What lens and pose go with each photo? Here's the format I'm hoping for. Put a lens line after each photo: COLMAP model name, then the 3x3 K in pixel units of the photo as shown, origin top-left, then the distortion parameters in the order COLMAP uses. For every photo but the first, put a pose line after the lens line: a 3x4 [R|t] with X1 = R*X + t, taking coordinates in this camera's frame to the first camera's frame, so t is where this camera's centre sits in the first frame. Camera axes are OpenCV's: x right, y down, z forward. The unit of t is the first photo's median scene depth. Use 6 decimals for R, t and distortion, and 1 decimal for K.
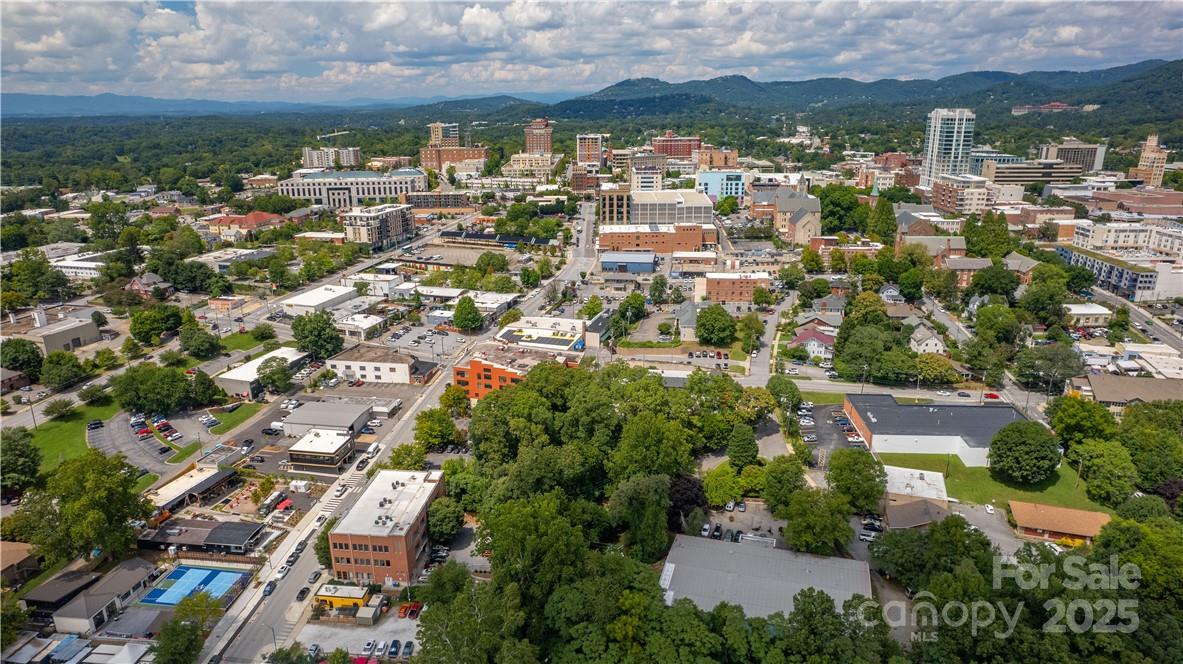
lens RADIAL K [[760.4, 0, 588.7], [0, 760.4, 339.9], [0, 0, 1]] dist [-0.076591, 0.067647]
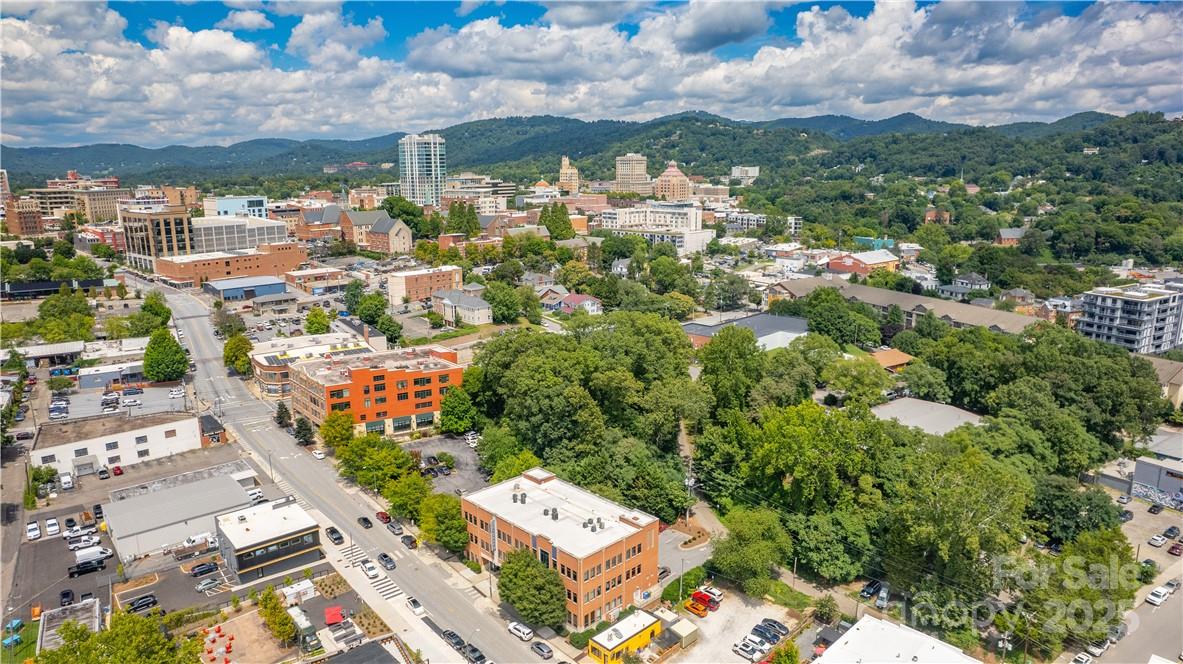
lens RADIAL K [[760.4, 0, 587.8], [0, 760.4, 334.3], [0, 0, 1]] dist [-0.076591, 0.067647]
pose [[0.640260, -0.164900, 0.750250, -0.368009], [0.235437, 0.971807, 0.012676, 0.024716], [-0.731188, 0.168521, 0.661033, 0.233270]]
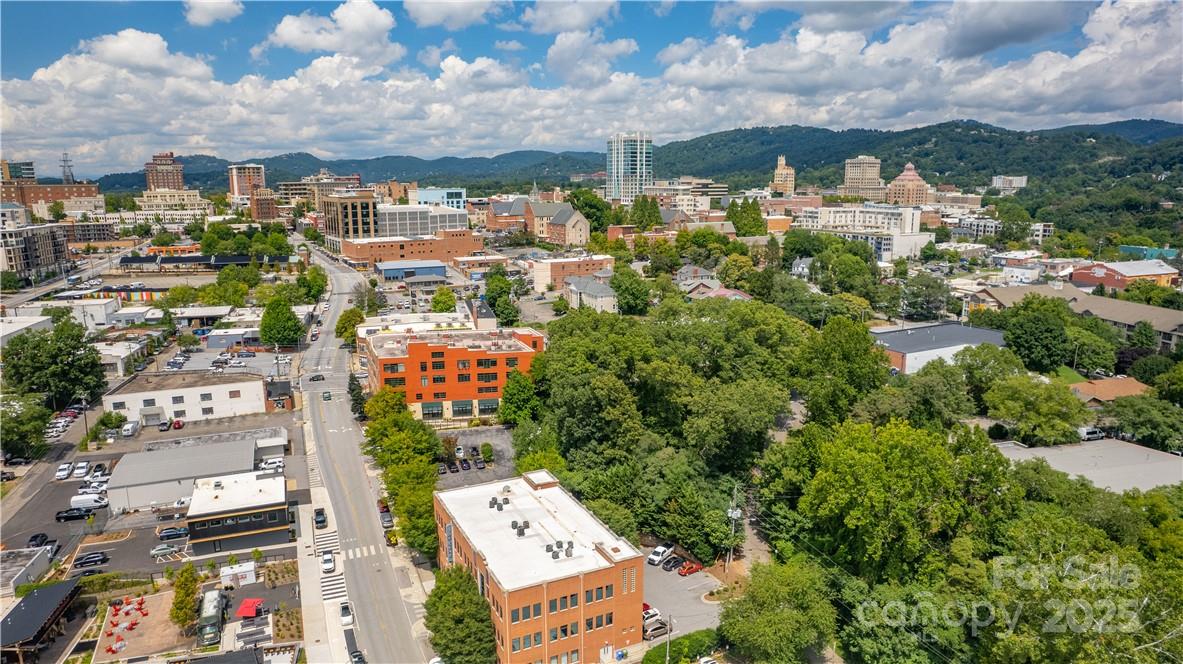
lens RADIAL K [[760.4, 0, 588.2], [0, 760.4, 335.4], [0, 0, 1]] dist [-0.076591, 0.067647]
pose [[0.849445, -0.102736, 0.517579, -0.244551], [0.158709, 0.985189, -0.064918, 0.058688], [-0.503244, 0.137289, 0.853169, 0.235178]]
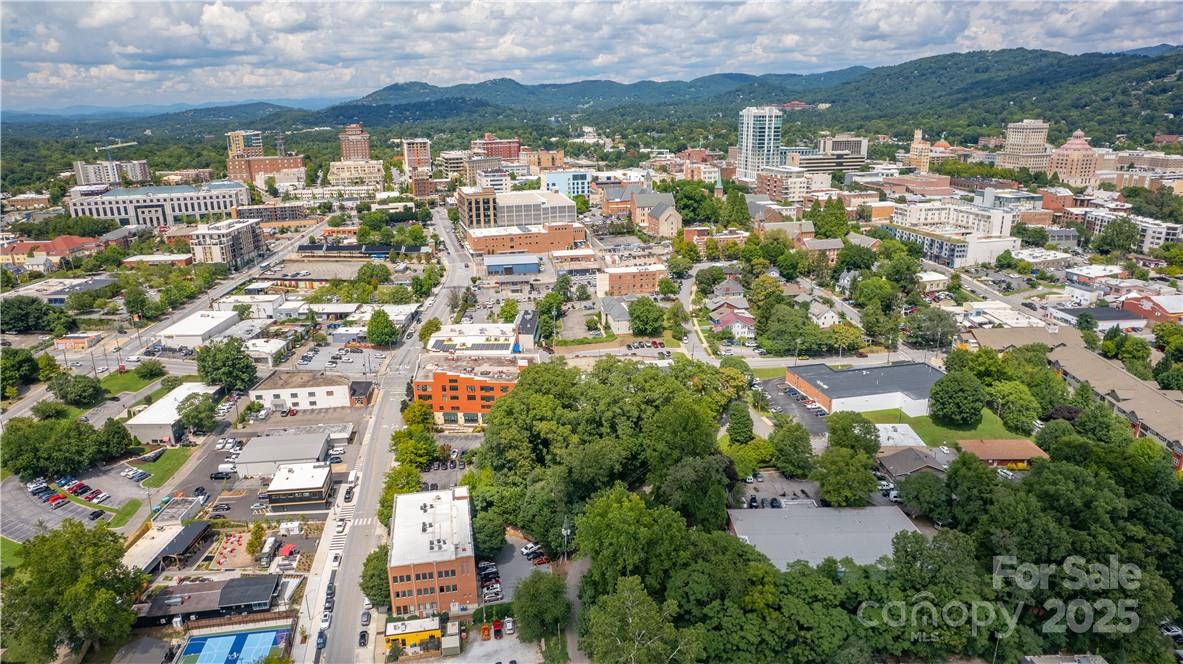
lens RADIAL K [[760.4, 0, 589.3], [0, 760.4, 338.0], [0, 0, 1]] dist [-0.076591, 0.067647]
pose [[0.955904, -0.092506, 0.278731, -0.154335], [0.094253, 0.995523, 0.007159, -0.003513], [-0.278145, 0.019428, 0.960343, 0.015348]]
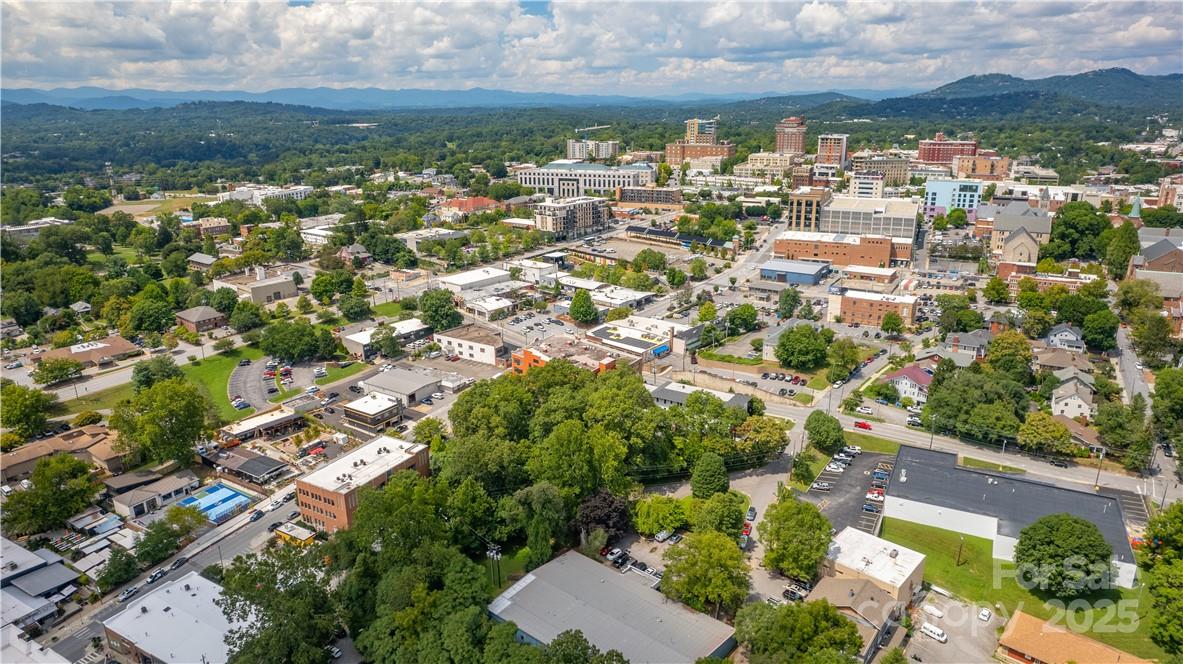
lens RADIAL K [[760.4, 0, 588.1], [0, 760.4, 340.1], [0, 0, 1]] dist [-0.076591, 0.067647]
pose [[0.914696, 0.122540, -0.385116, 0.215559], [-0.120482, 0.992275, 0.029574, -0.018226], [0.385765, 0.019348, 0.922394, 0.050579]]
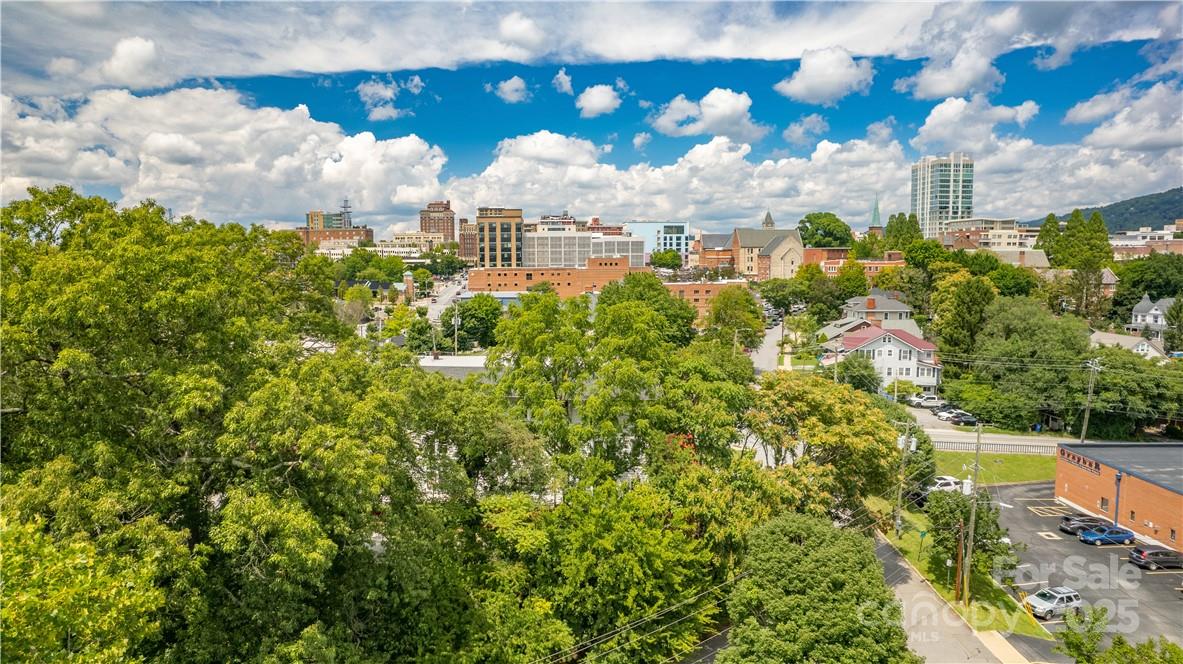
lens RADIAL K [[760.4, 0, 587.3], [0, 760.4, 330.1], [0, 0, 1]] dist [-0.076591, 0.067647]
pose [[0.997442, -0.004459, 0.071345, 0.081784], [0.019733, 0.976447, -0.214853, 0.057230], [-0.068707, 0.215711, 0.974037, 0.460586]]
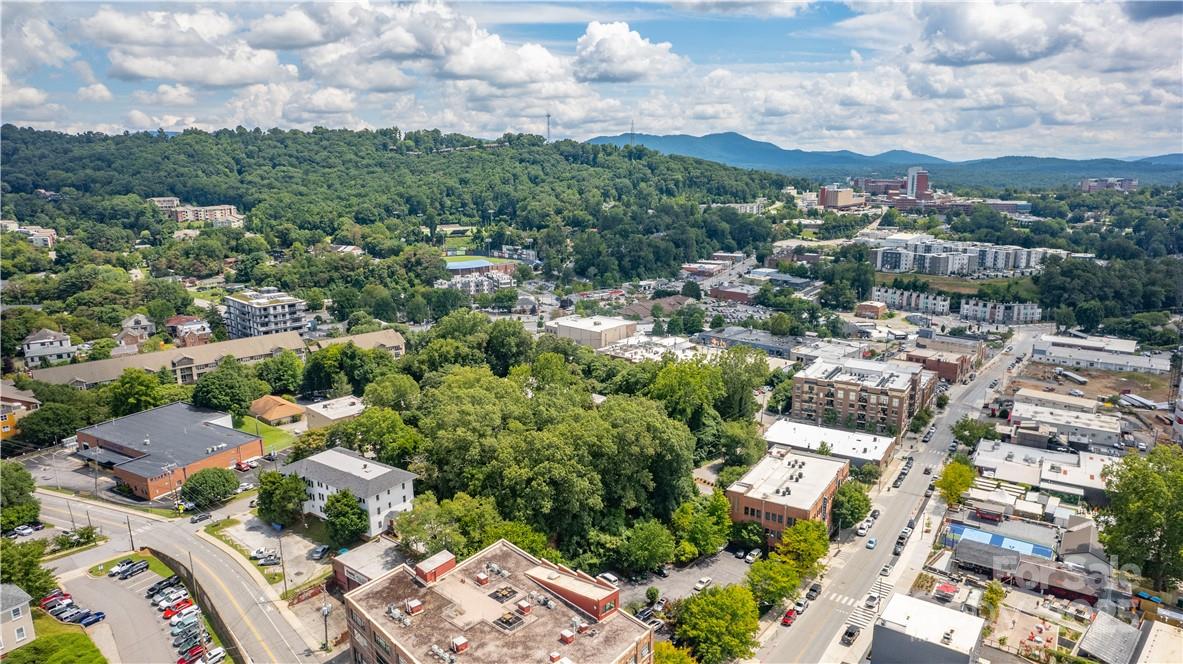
lens RADIAL K [[760.4, 0, 593.7], [0, 760.4, 328.7], [0, 0, 1]] dist [-0.076591, 0.067647]
pose [[-0.890917, -0.078177, 0.447388, -0.218521], [0.160051, 0.867835, 0.470367, -0.203775], [-0.425031, 0.490663, -0.760657, 0.839593]]
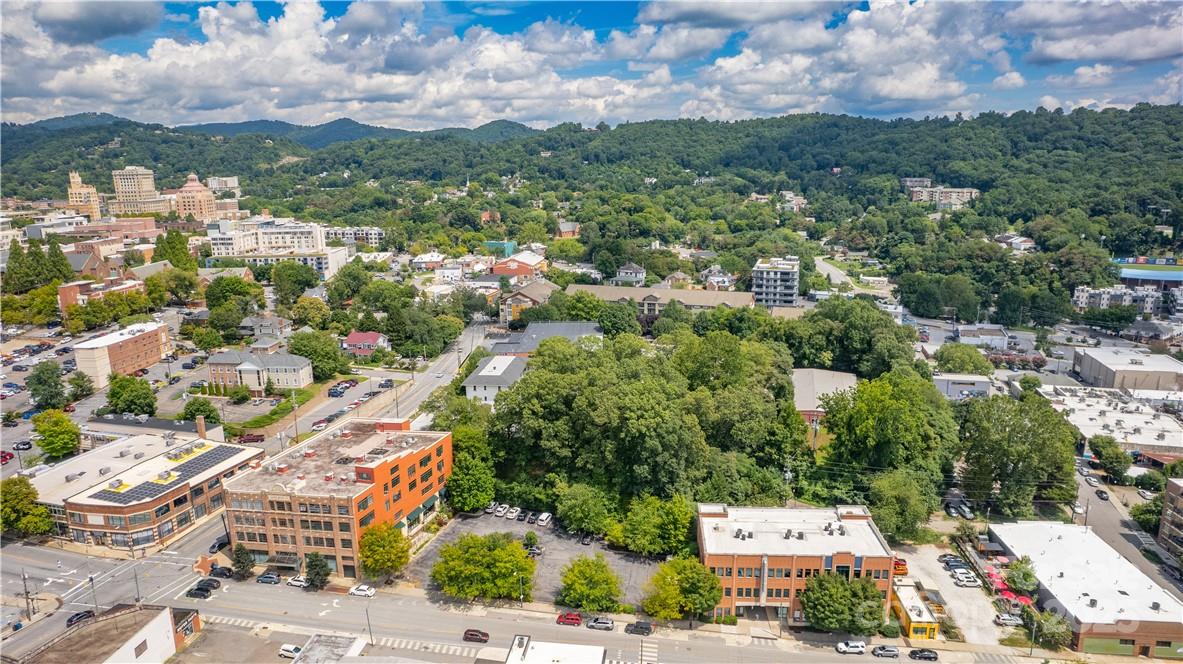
lens RADIAL K [[760.4, 0, 587.5], [0, 760.4, 339.0], [0, 0, 1]] dist [-0.076591, 0.067647]
pose [[-0.028527, -0.221226, 0.974805, -0.450973], [0.323938, 0.920528, 0.218388, -0.086560], [-0.945648, 0.322007, 0.045404, 0.533553]]
